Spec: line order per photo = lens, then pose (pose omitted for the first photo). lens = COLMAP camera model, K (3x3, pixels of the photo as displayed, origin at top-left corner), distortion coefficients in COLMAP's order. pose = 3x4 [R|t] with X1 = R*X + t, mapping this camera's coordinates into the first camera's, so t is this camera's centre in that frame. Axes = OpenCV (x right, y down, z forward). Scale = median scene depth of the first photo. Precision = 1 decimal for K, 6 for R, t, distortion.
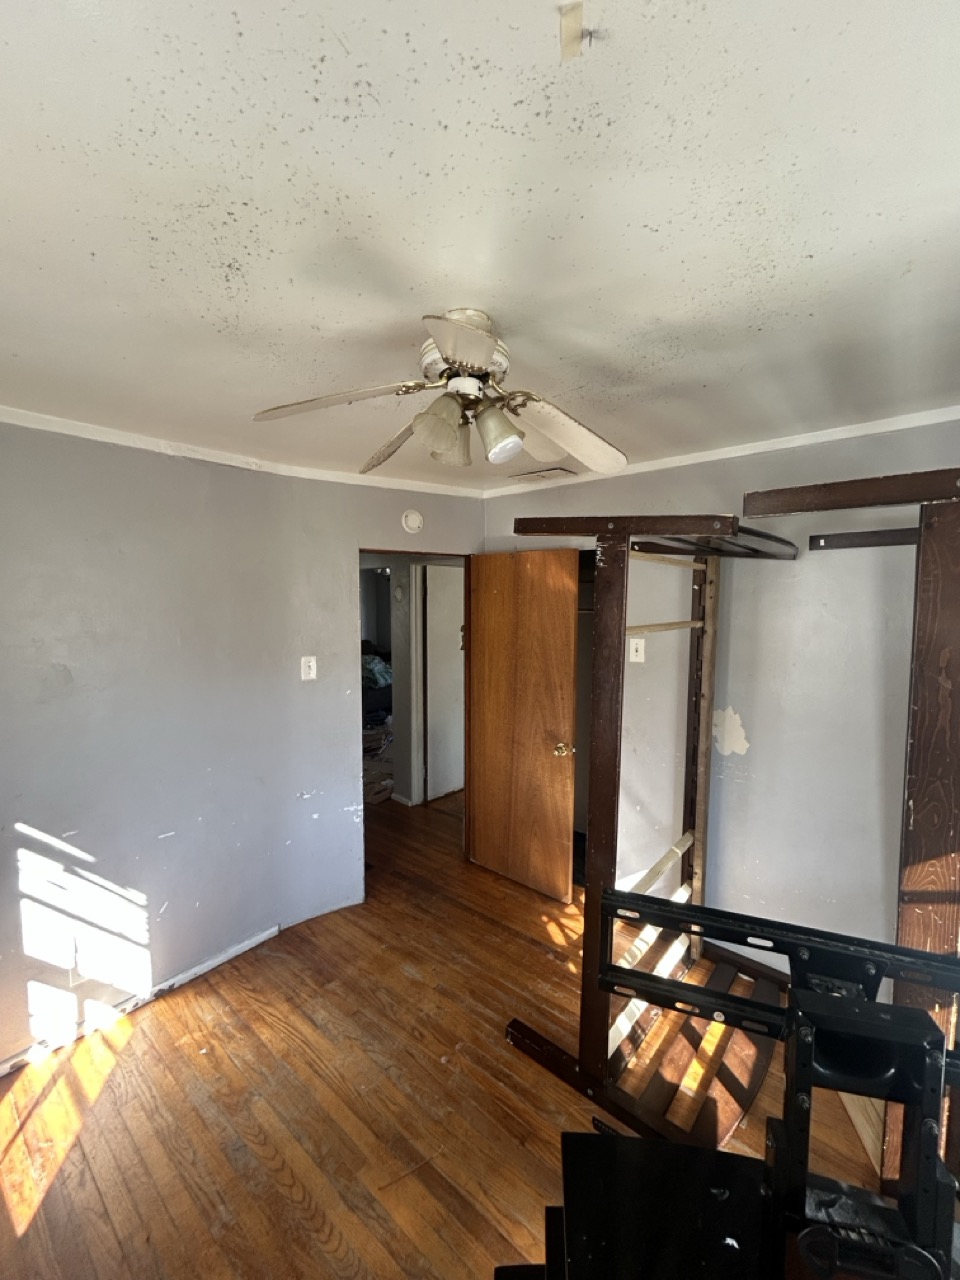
lens RADIAL K [[517.4, 0, 484.7], [0, 517.4, 641.2], [0, 0, 1]] dist [-0.000245, 0.000079]
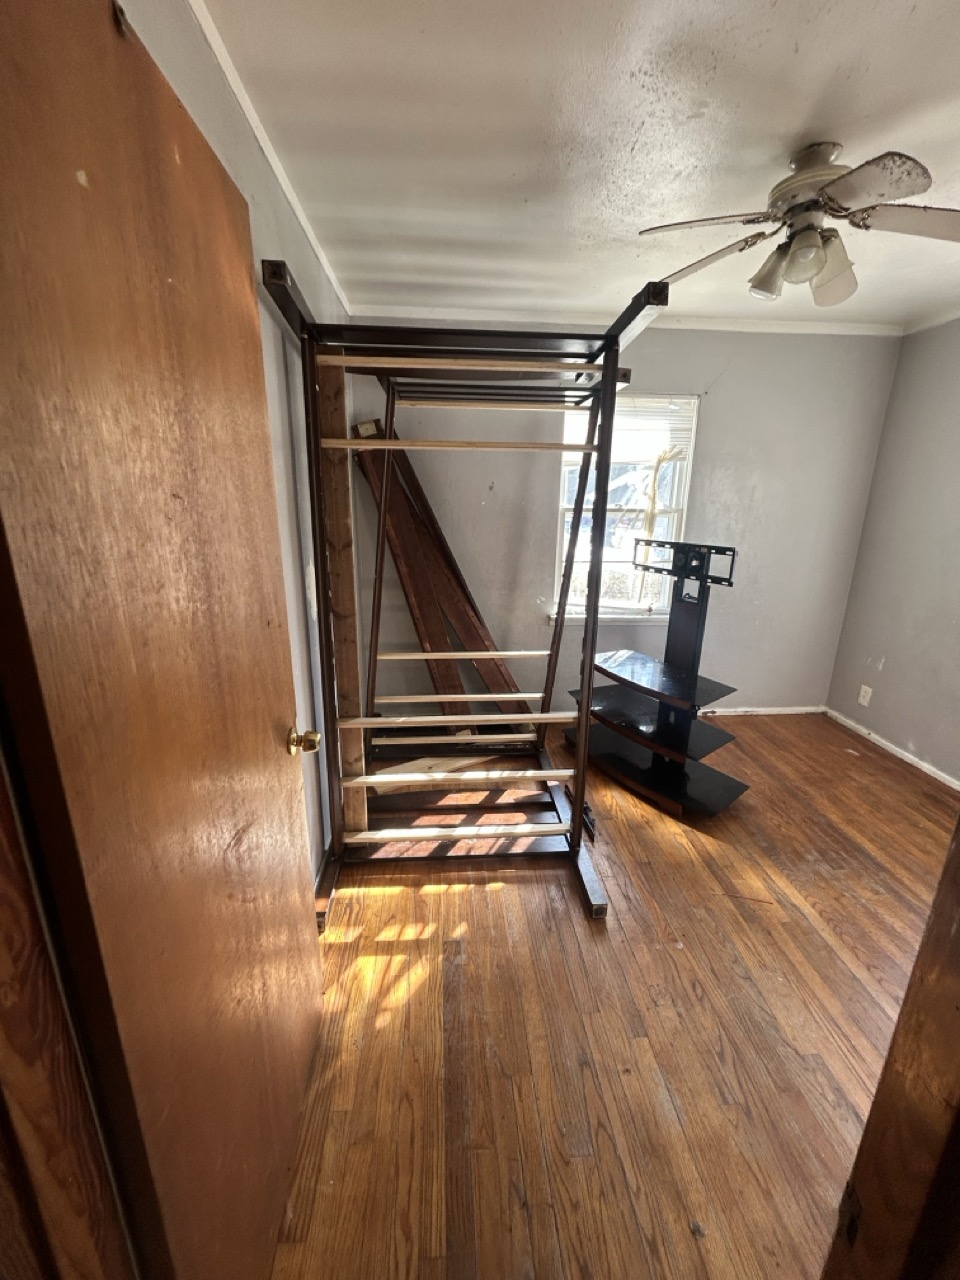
lens RADIAL K [[520.2, 0, 483.8], [0, 520.2, 638.3], [0, 0, 1]] dist [-0.001239, 0.000890]
pose [[-0.702999, -0.202480, 0.681758, -0.310284], [0.041671, 0.945241, 0.323702, -0.003676], [-0.709969, 0.255972, -0.656066, 1.516589]]
